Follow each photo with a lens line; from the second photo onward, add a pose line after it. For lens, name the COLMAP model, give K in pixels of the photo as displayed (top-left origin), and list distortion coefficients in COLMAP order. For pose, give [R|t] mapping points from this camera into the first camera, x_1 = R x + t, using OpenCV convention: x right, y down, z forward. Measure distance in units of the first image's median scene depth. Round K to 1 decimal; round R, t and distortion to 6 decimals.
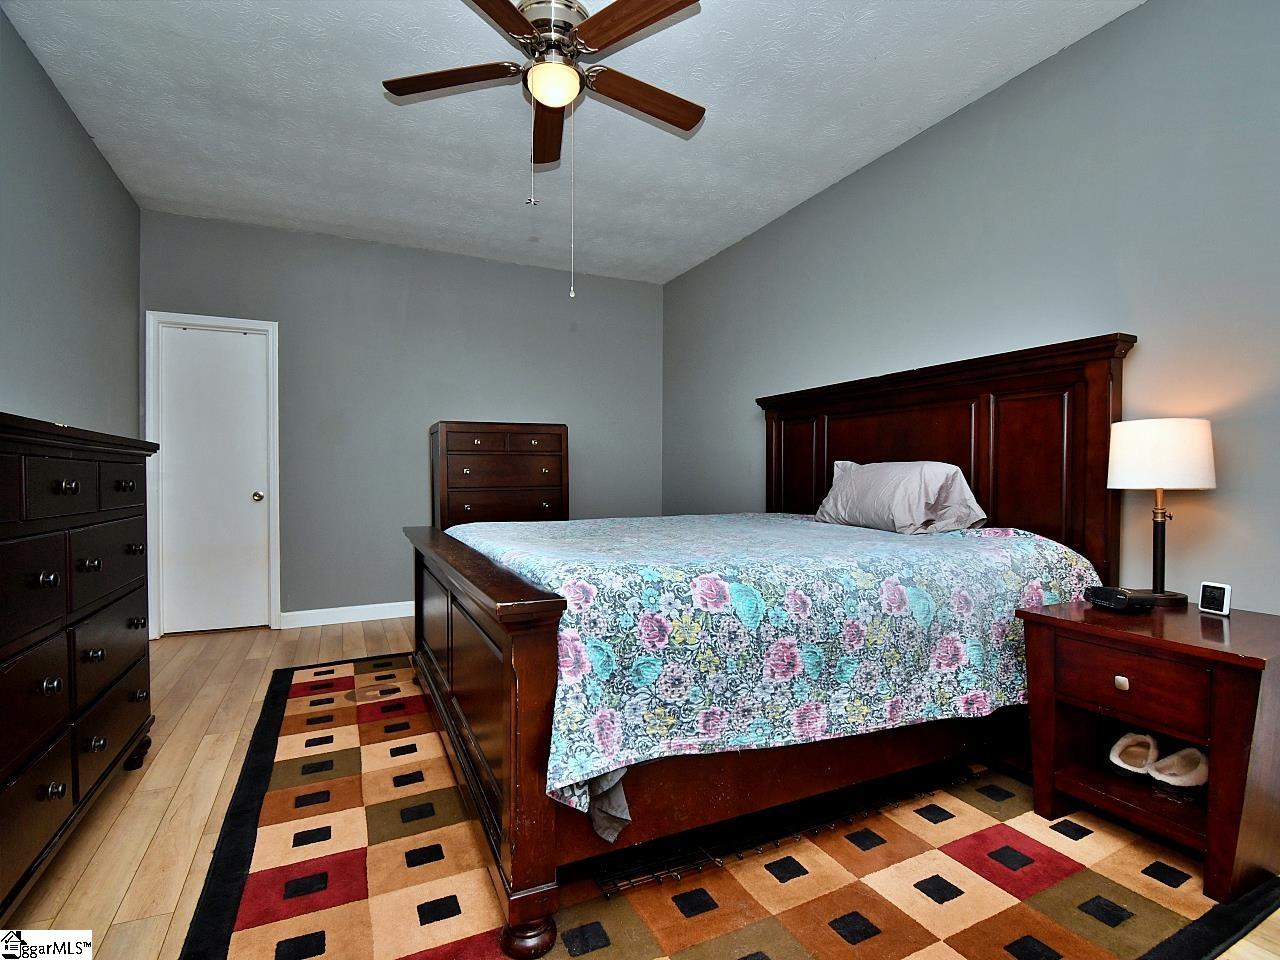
lens RADIAL K [[634.3, 0, 646.5], [0, 634.3, 481.4], [0, 0, 1]] dist [0.014181, -0.022297]
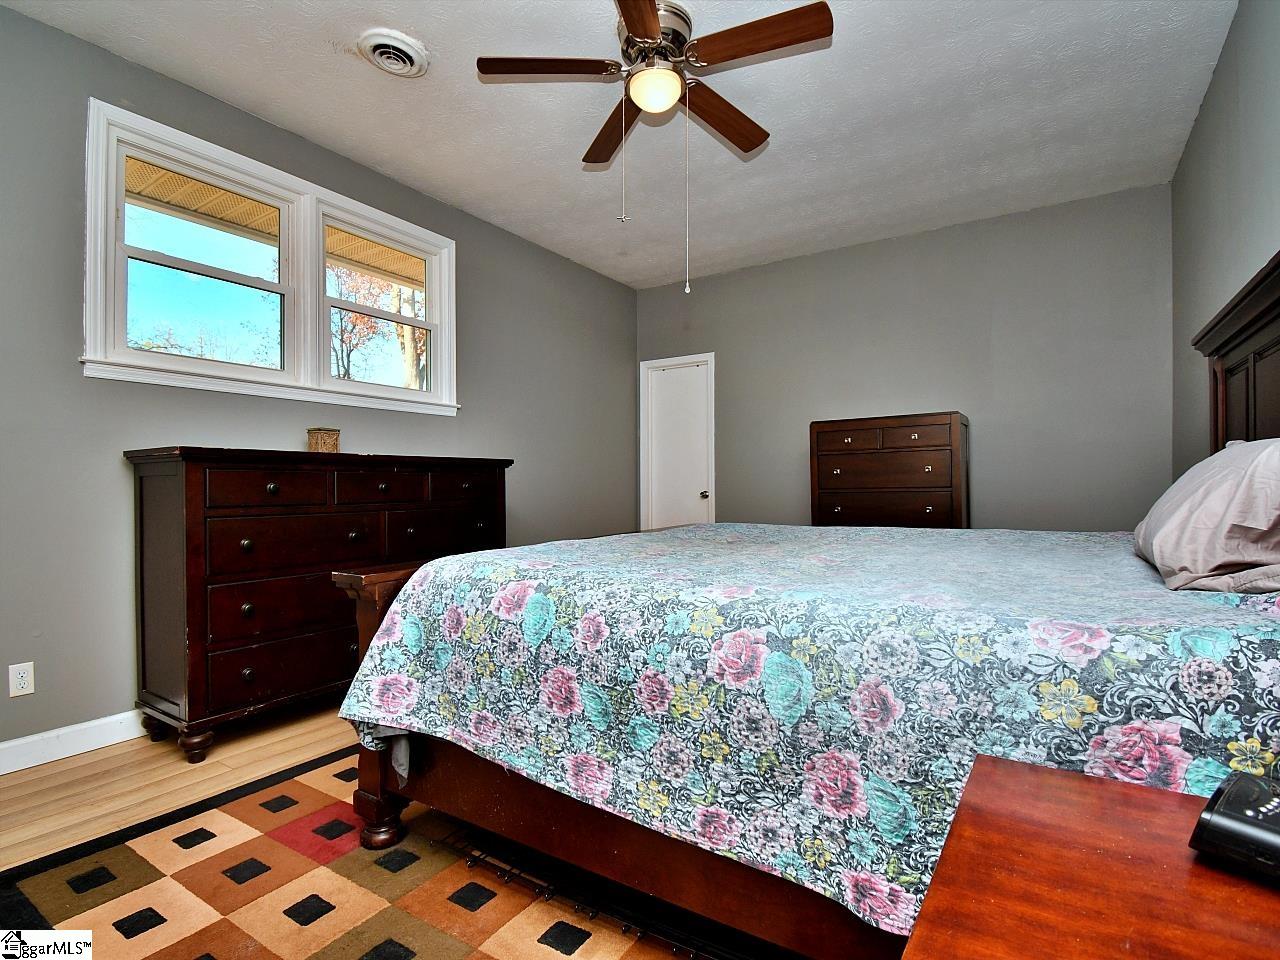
lens RADIAL K [[634.3, 0, 643.8], [0, 634.3, 483.1], [0, 0, 1]] dist [0.014181, -0.022297]
pose [[0.526375, -0.003124, -0.850247, 0.995017], [0.005686, 0.999984, -0.000154, 0.000839], [0.850233, -0.004754, 0.526385, 0.639172]]
